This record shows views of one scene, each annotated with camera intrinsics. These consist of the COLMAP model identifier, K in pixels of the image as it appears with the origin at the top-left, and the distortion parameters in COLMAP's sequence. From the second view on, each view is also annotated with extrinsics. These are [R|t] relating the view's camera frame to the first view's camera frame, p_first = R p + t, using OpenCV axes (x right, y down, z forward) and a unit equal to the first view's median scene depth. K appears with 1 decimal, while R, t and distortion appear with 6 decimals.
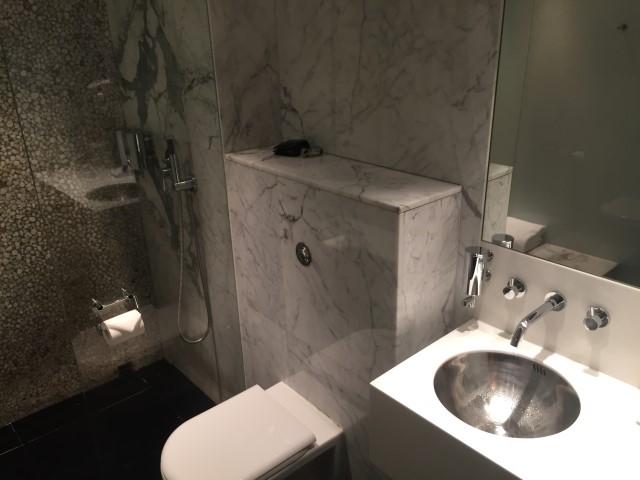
lens RADIAL K [[552.4, 0, 319.2], [0, 552.4, 243.7], [0, 0, 1]] dist [0.065739, -0.082906]
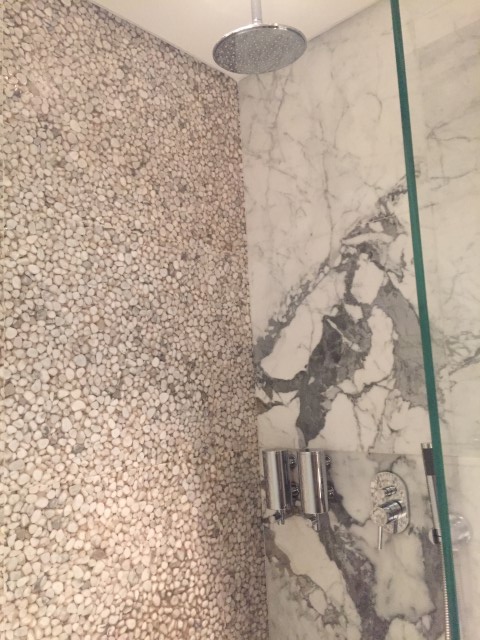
lens RADIAL K [[552.4, 0, 243.1], [0, 552.4, 323.5], [0, 0, 1]] dist [0.065739, -0.082906]
pose [[0.994229, -0.013296, 0.106455, -0.474438], [0.063899, 0.870469, -0.488058, -0.026504], [-0.086177, 0.492043, 0.866295, 0.402923]]
